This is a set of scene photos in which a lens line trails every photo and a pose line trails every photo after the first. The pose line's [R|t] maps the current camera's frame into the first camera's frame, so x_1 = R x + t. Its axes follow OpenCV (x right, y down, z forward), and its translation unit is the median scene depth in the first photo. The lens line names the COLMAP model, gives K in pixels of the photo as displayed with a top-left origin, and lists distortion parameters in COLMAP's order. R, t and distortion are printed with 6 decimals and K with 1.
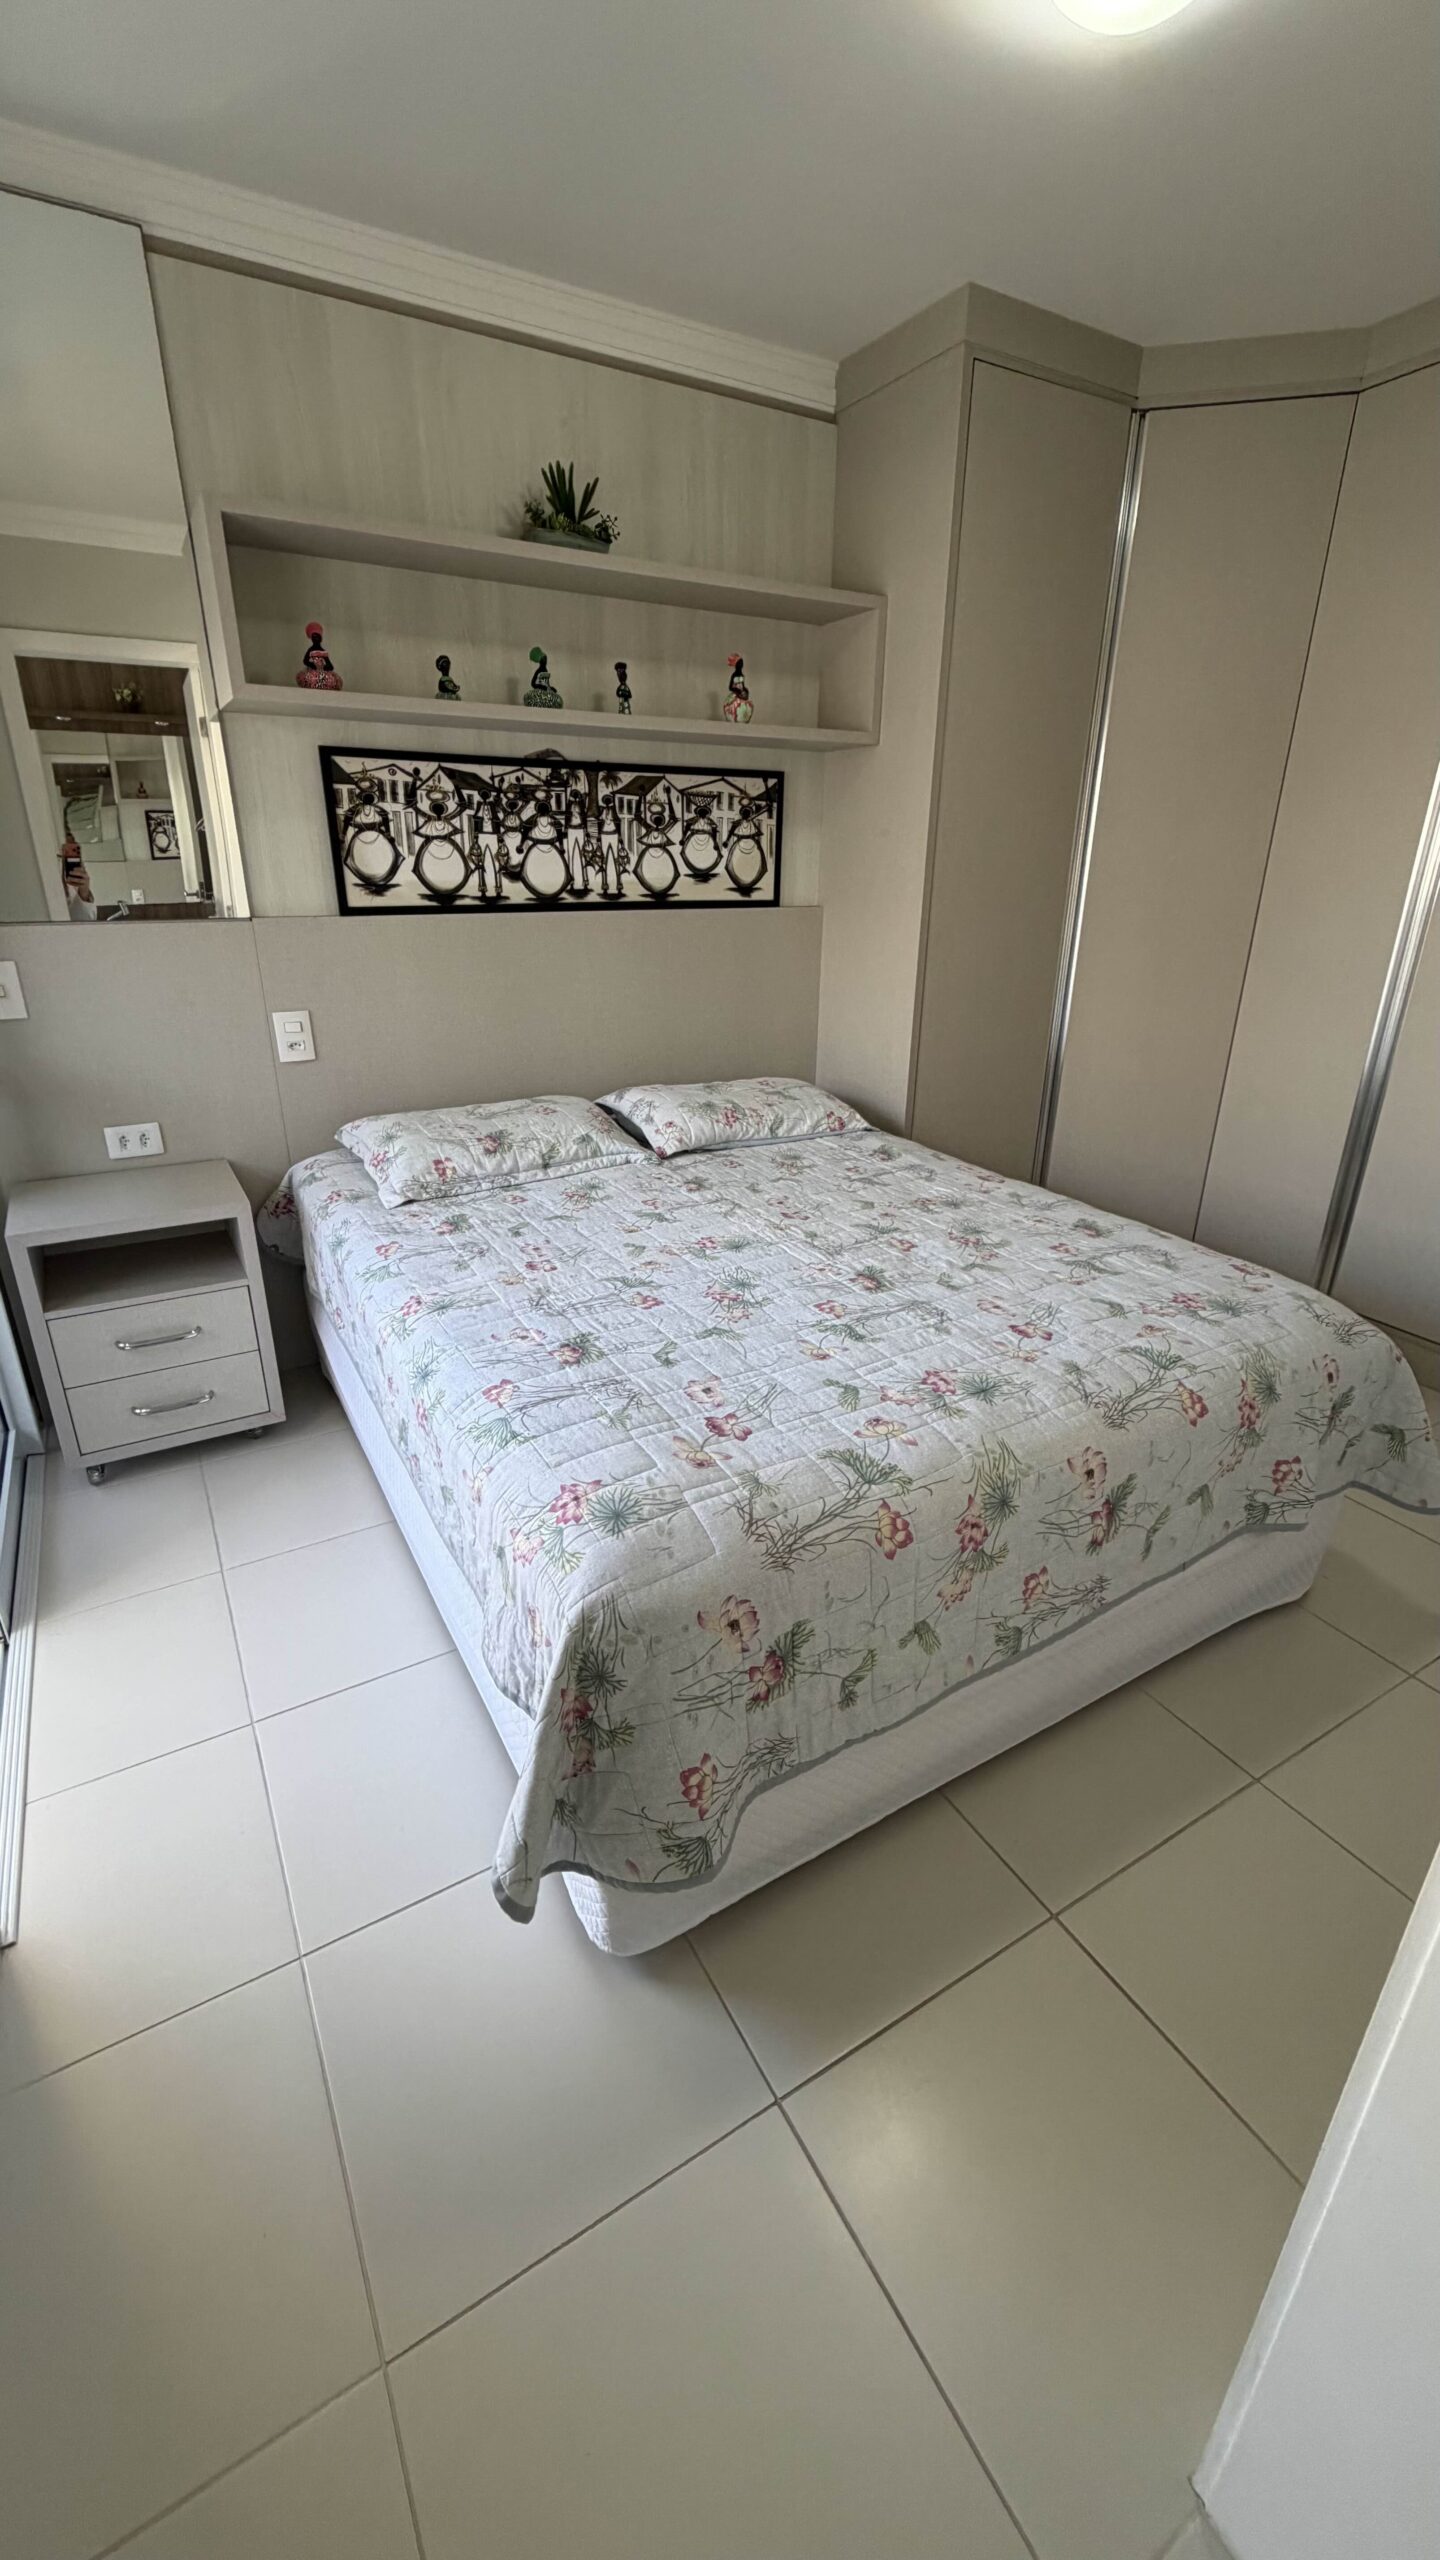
lens RADIAL K [[1017.6, 0, 722.0], [0, 1017.6, 1273.9], [0, 0, 1]] dist [-0.001187, -0.000308]
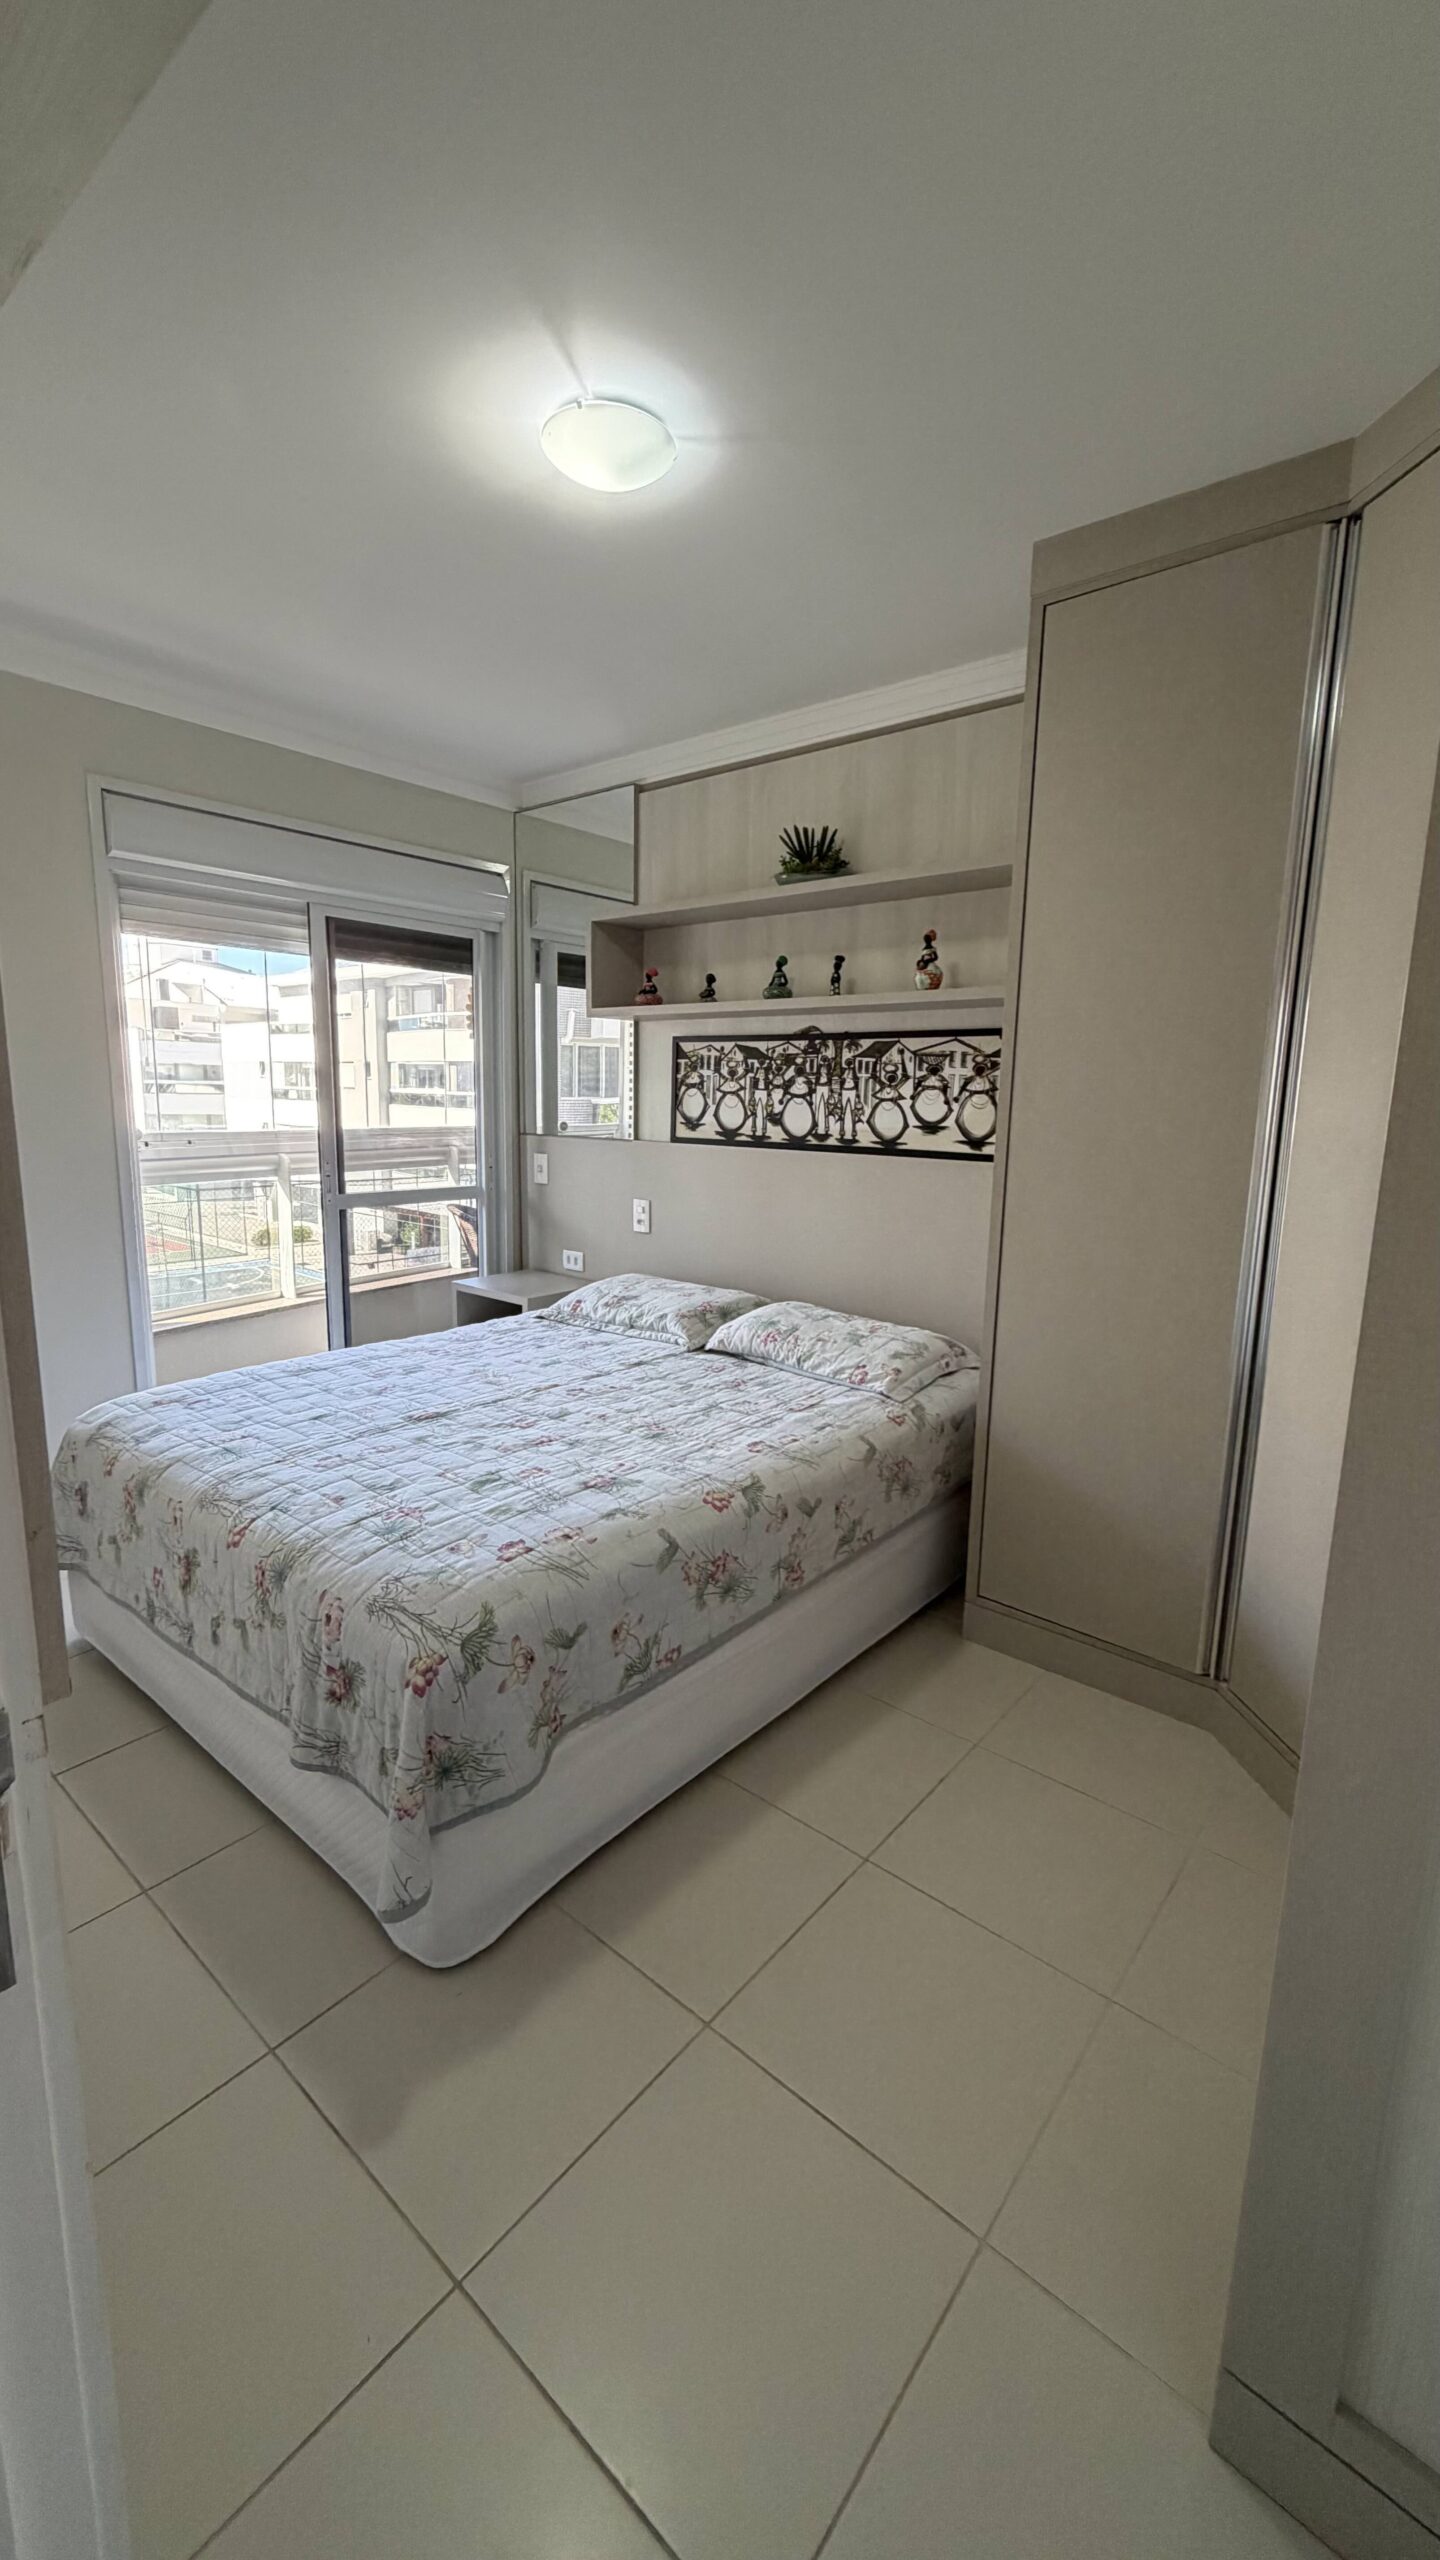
lens RADIAL K [[1017.6, 0, 722.0], [0, 1017.6, 1273.9], [0, 0, 1]] dist [-0.001187, -0.000308]
pose [[0.338959, 0.164836, -0.926248, 0.958986], [-0.372574, 0.927558, 0.028726, -0.224747], [0.863884, 0.335359, 0.375817, 0.526696]]
